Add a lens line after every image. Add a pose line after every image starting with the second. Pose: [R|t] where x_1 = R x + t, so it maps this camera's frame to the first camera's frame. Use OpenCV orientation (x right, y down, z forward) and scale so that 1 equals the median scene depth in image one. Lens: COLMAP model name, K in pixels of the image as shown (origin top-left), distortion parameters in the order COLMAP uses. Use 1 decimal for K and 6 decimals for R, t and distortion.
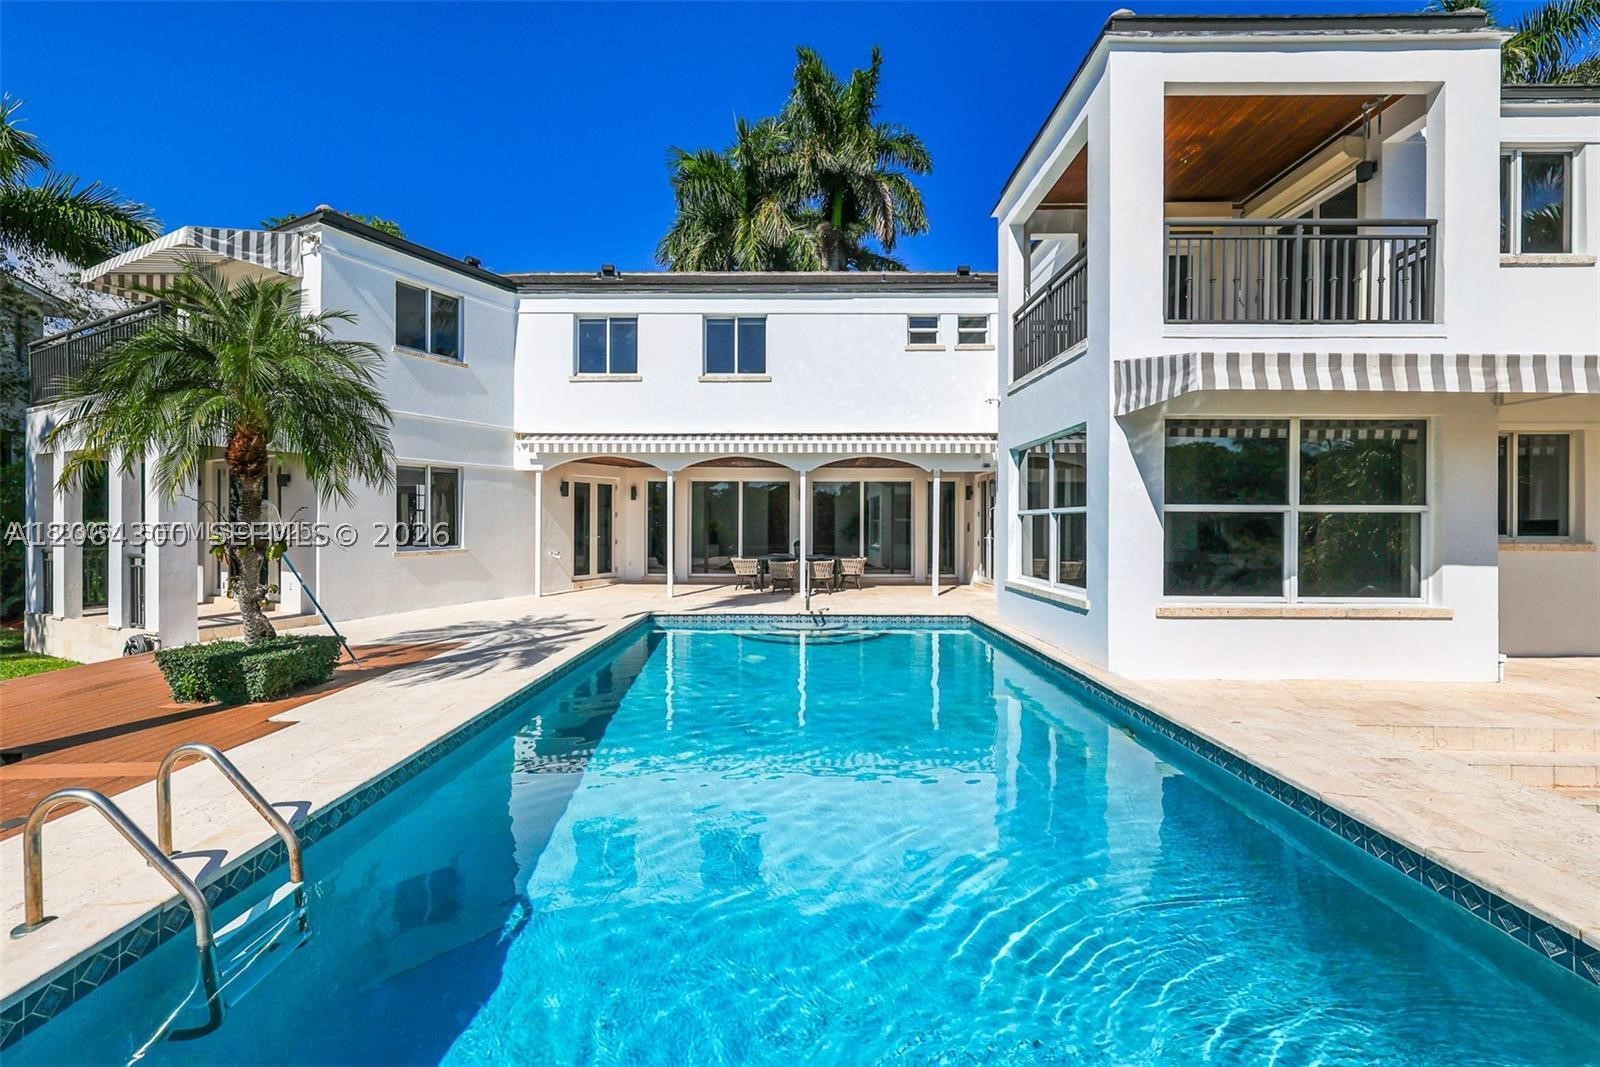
lens RADIAL K [[699.8, 0, 800.0], [0, 699.8, 533.5], [0, 0, 1]] dist [-0.000473, -0.000158]
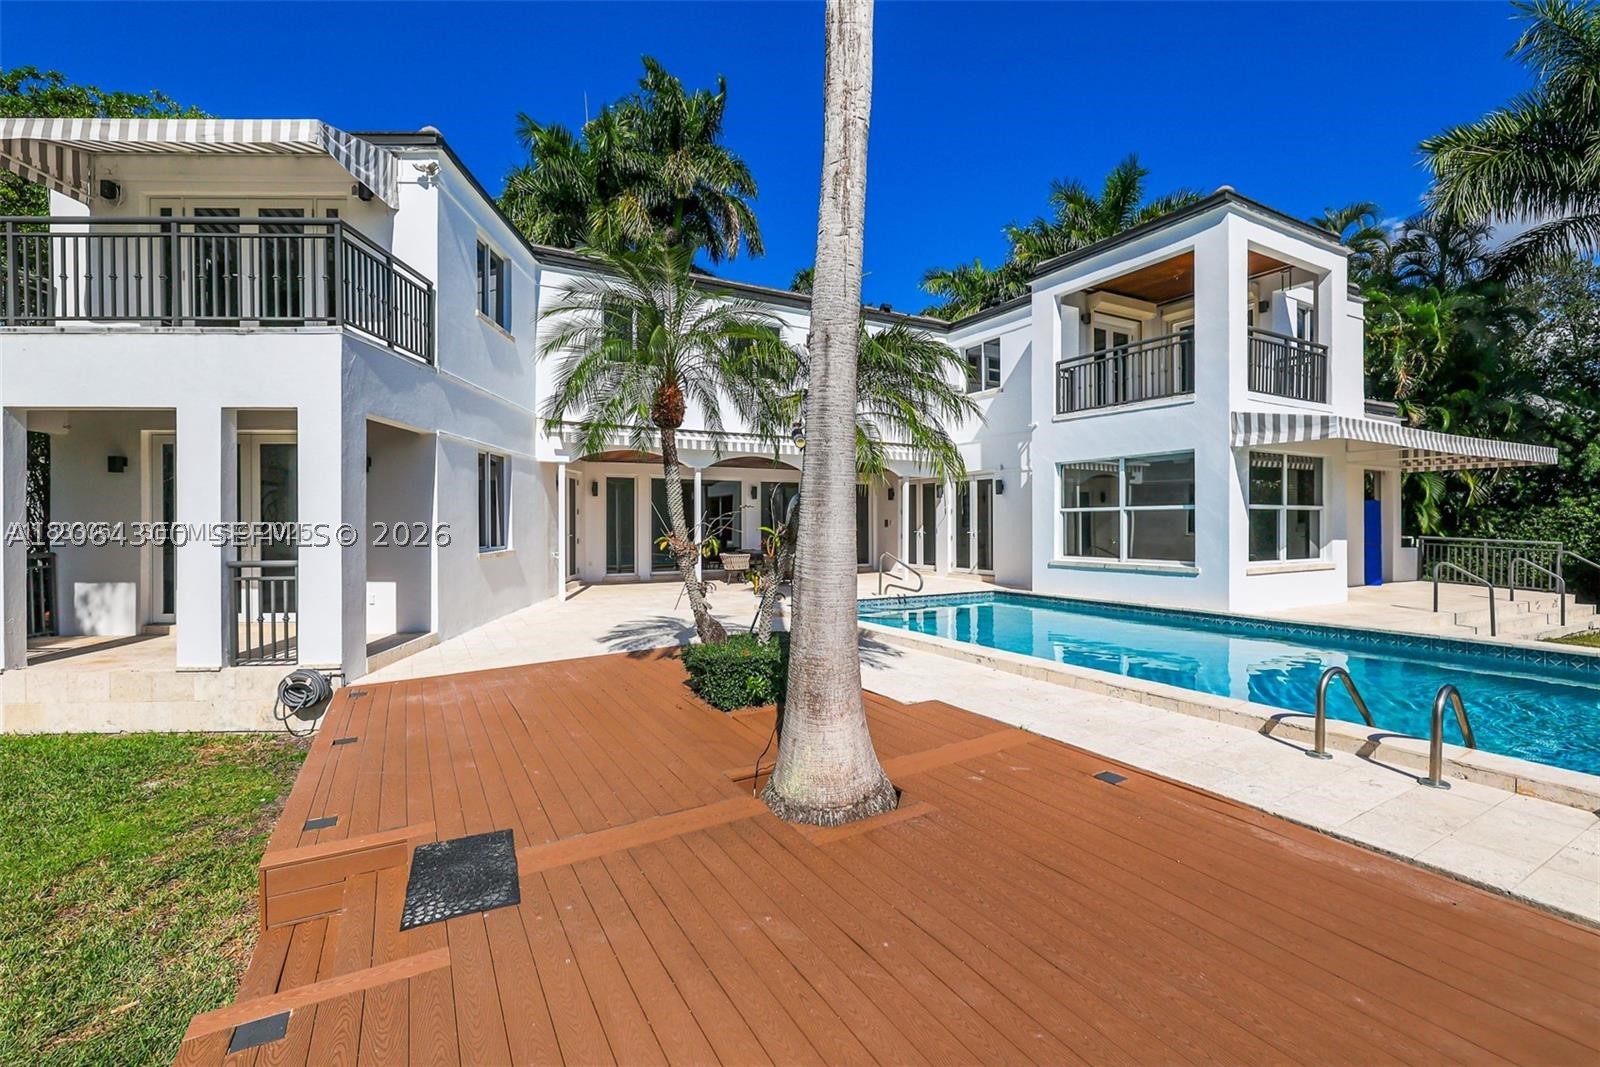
lens RADIAL K [[680.4, 0, 800.0], [0, 680.4, 533.5], [0, 0, 1]] dist [-0.000078, -0.000083]
pose [[0.866987, -0.012904, 0.498163, -0.718865], [0.012496, 0.999913, 0.004153, 0.003557], [-0.498174, 0.002624, 0.867073, 0.105927]]
